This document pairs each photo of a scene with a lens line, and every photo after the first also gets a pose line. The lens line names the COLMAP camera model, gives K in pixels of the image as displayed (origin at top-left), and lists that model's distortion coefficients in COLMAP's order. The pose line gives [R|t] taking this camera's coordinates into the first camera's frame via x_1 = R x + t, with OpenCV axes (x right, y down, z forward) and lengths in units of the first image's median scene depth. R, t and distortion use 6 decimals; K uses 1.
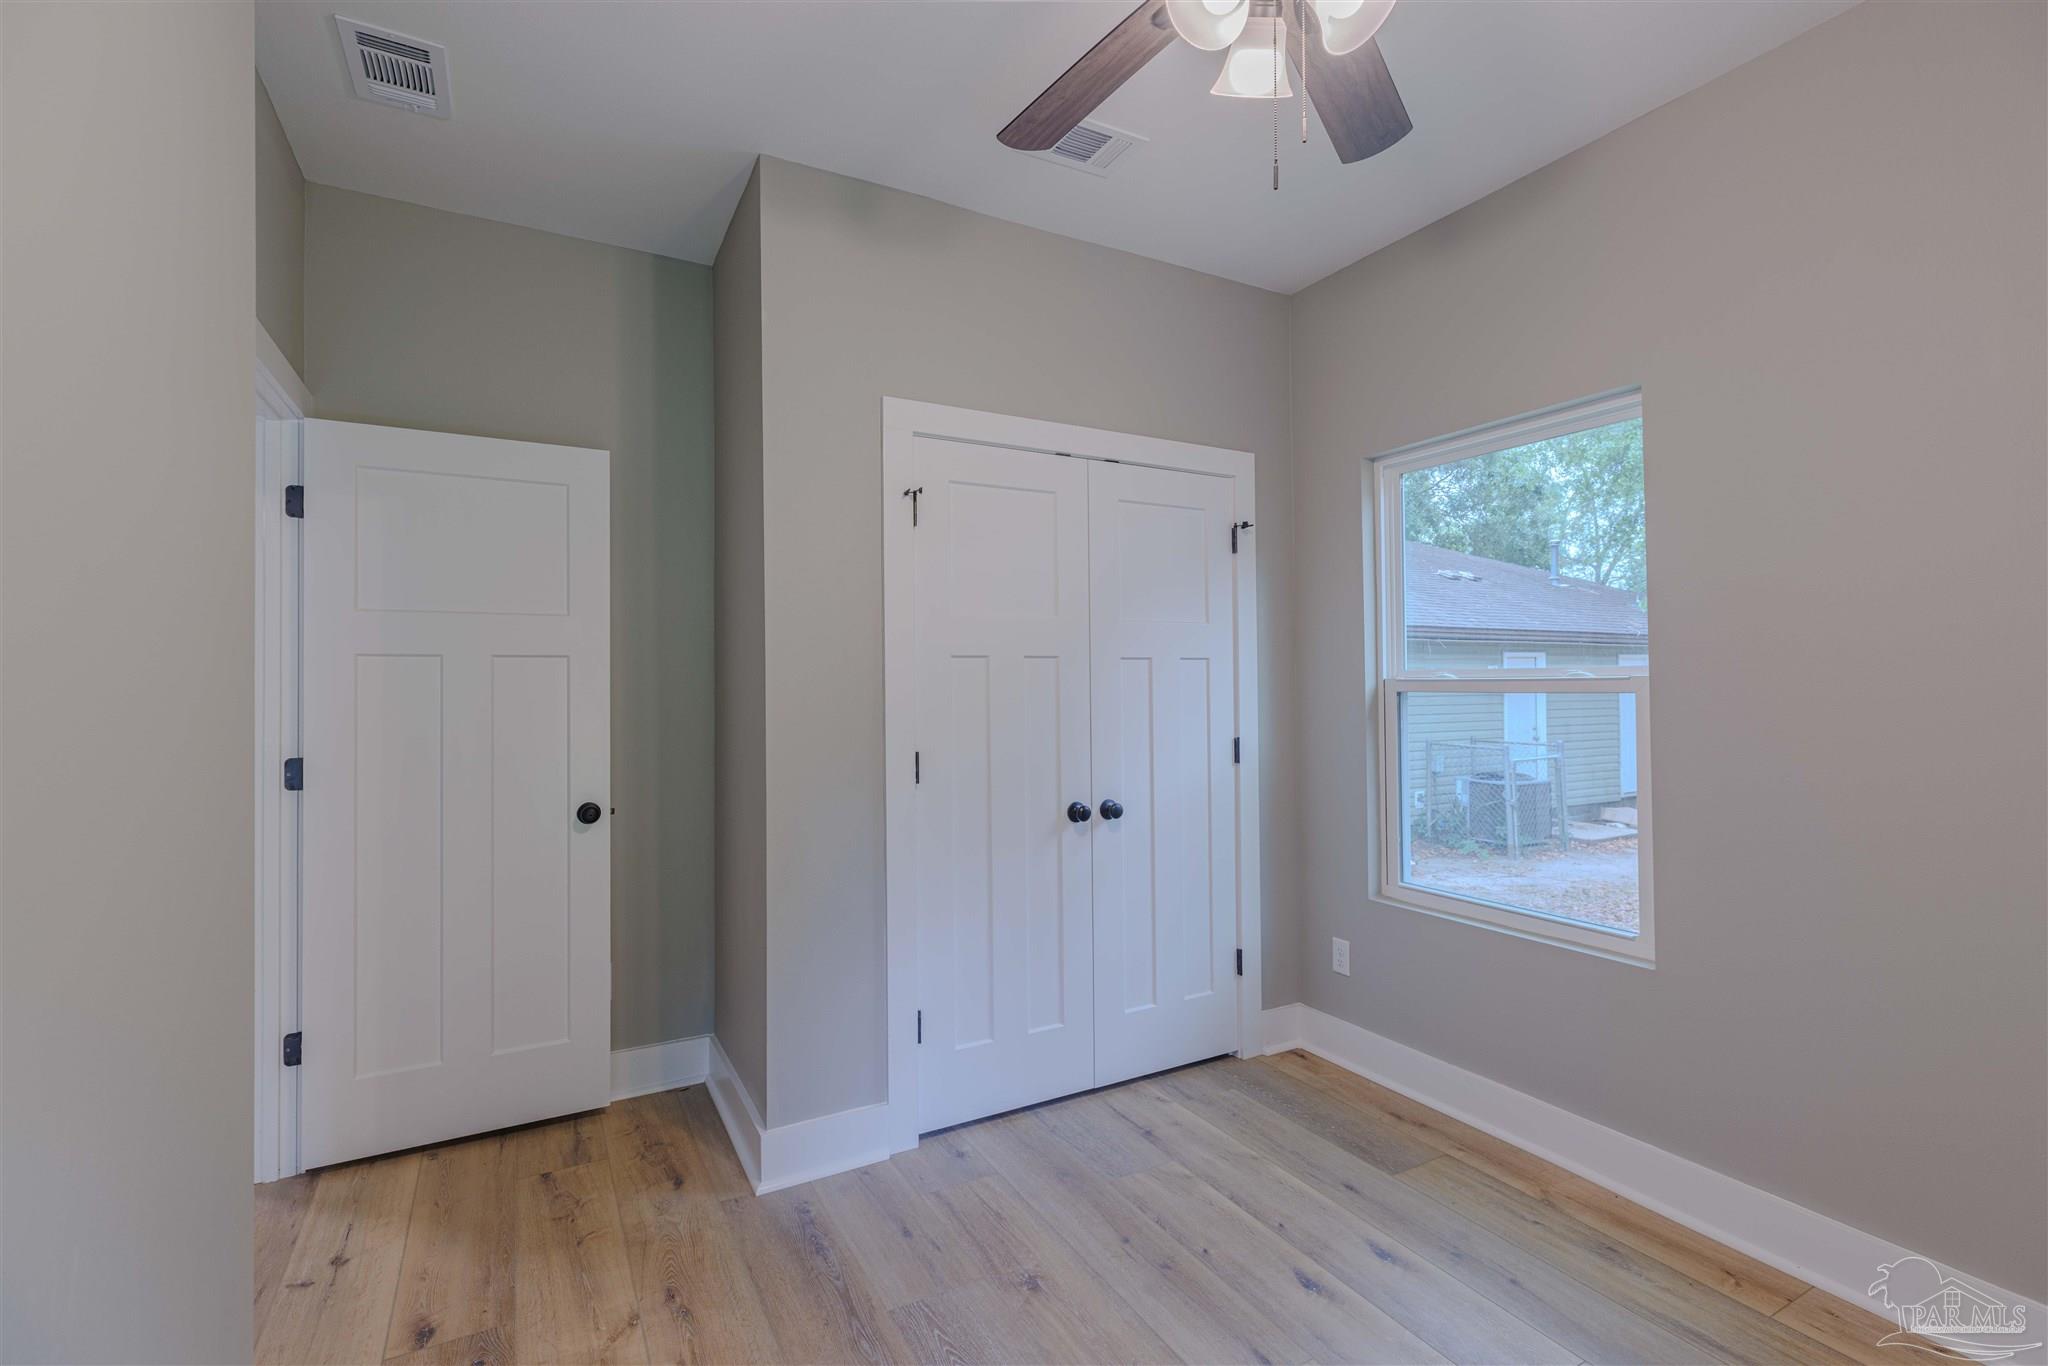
lens RADIAL K [[913.8, 0, 1019.6], [0, 913.8, 675.6], [0, 0, 1]] dist [0.003299, 0.000613]
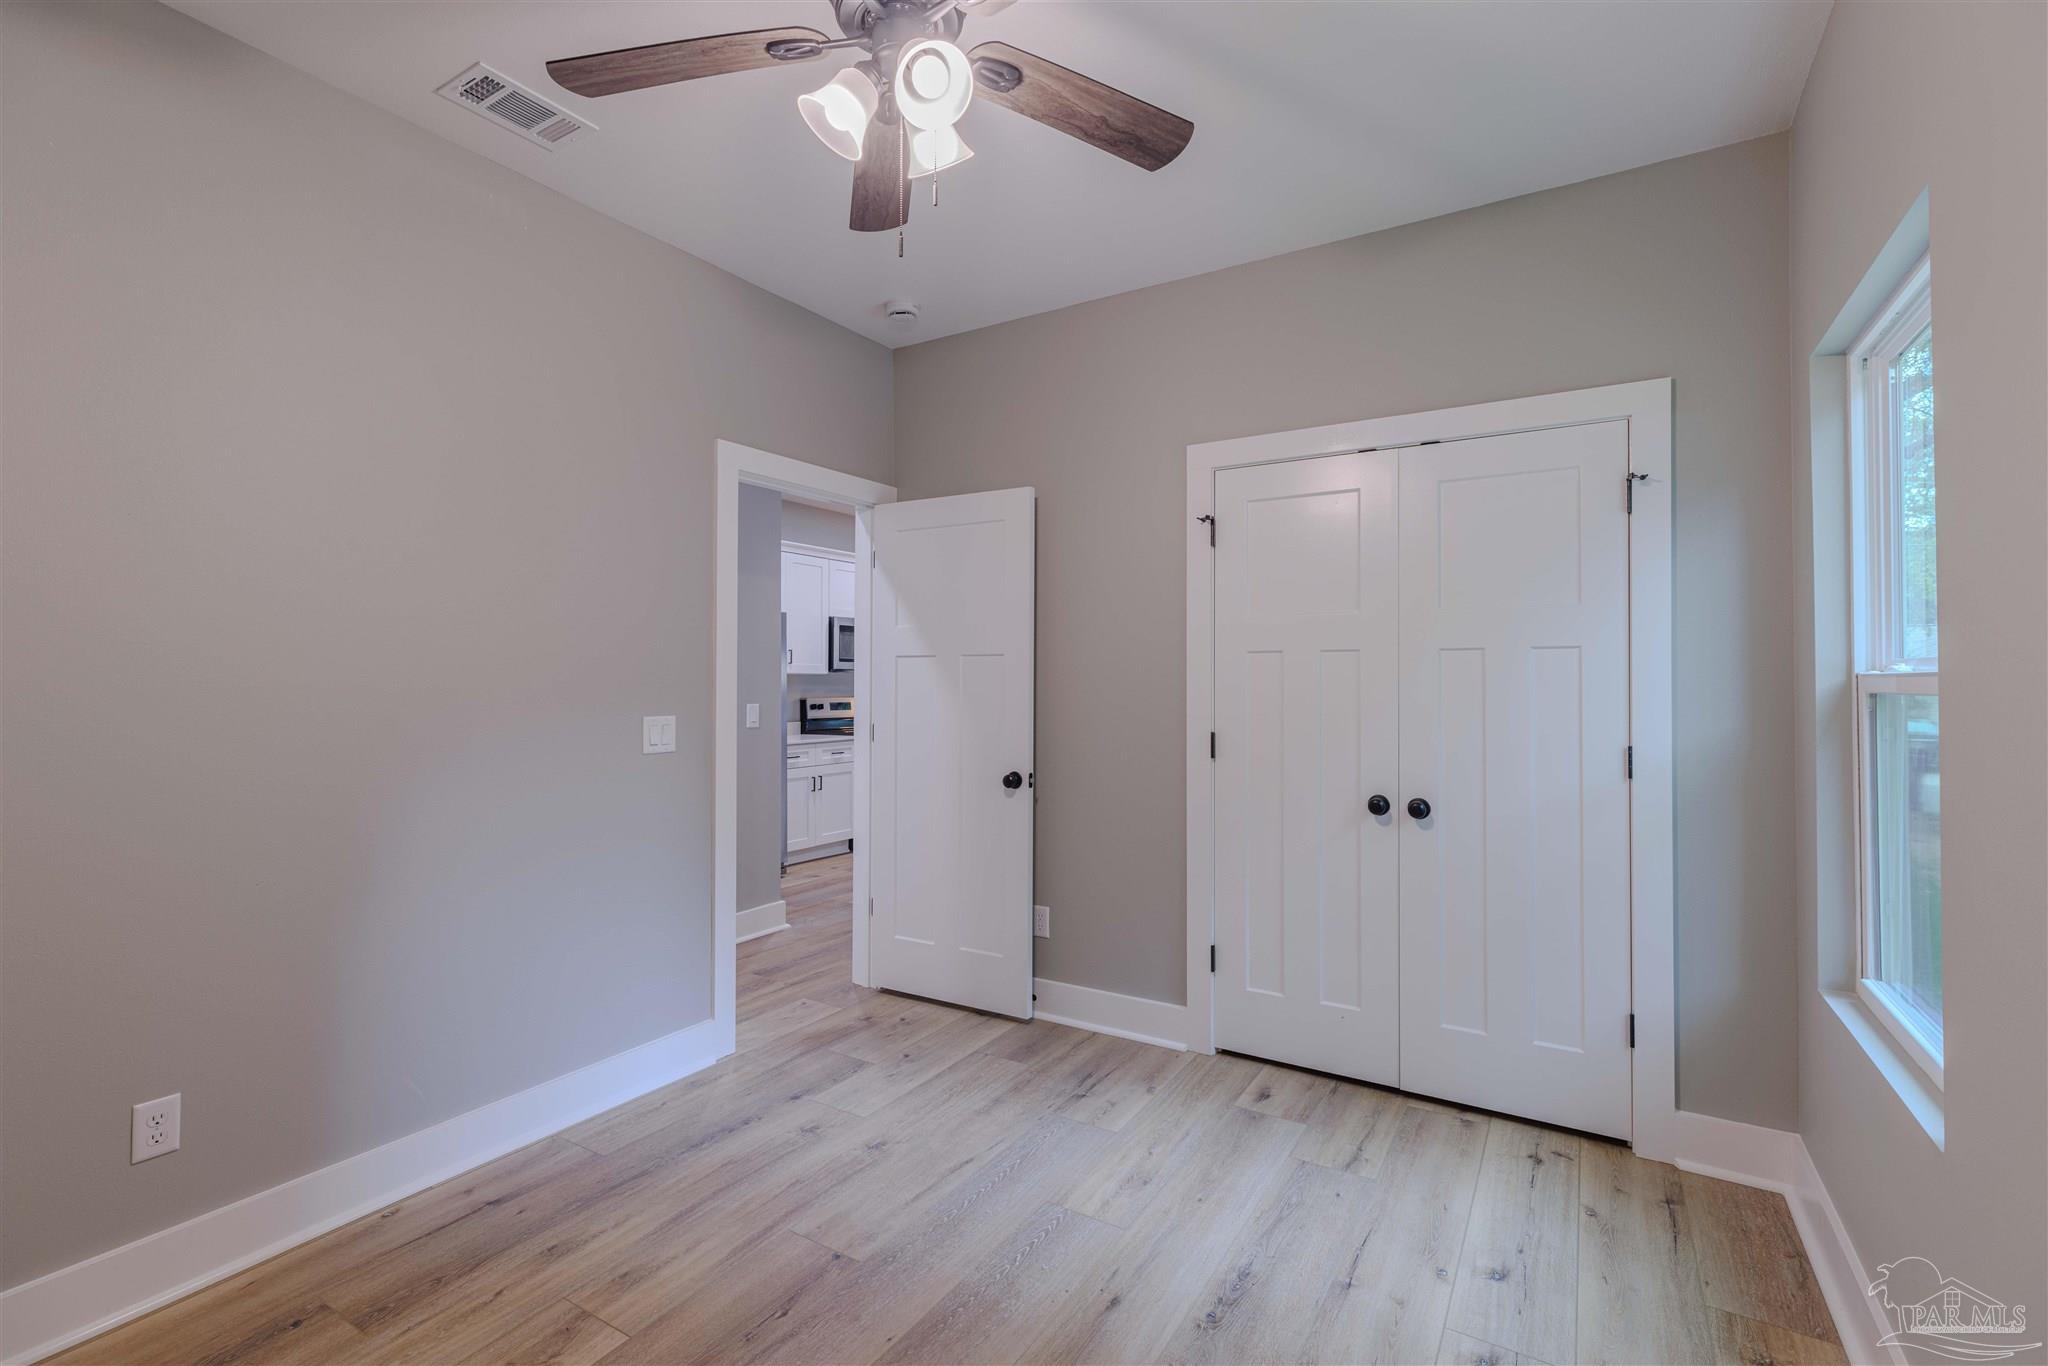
lens RADIAL K [[909.0, 0, 1023.0], [0, 909.0, 672.9], [0, 0, 1]] dist [0.001228, -0.000034]
pose [[0.484741, -0.000297, -0.874658, 0.834220], [0.005826, 0.999979, 0.002889, -0.001079], [0.874638, -0.006497, 0.484733, 0.201279]]
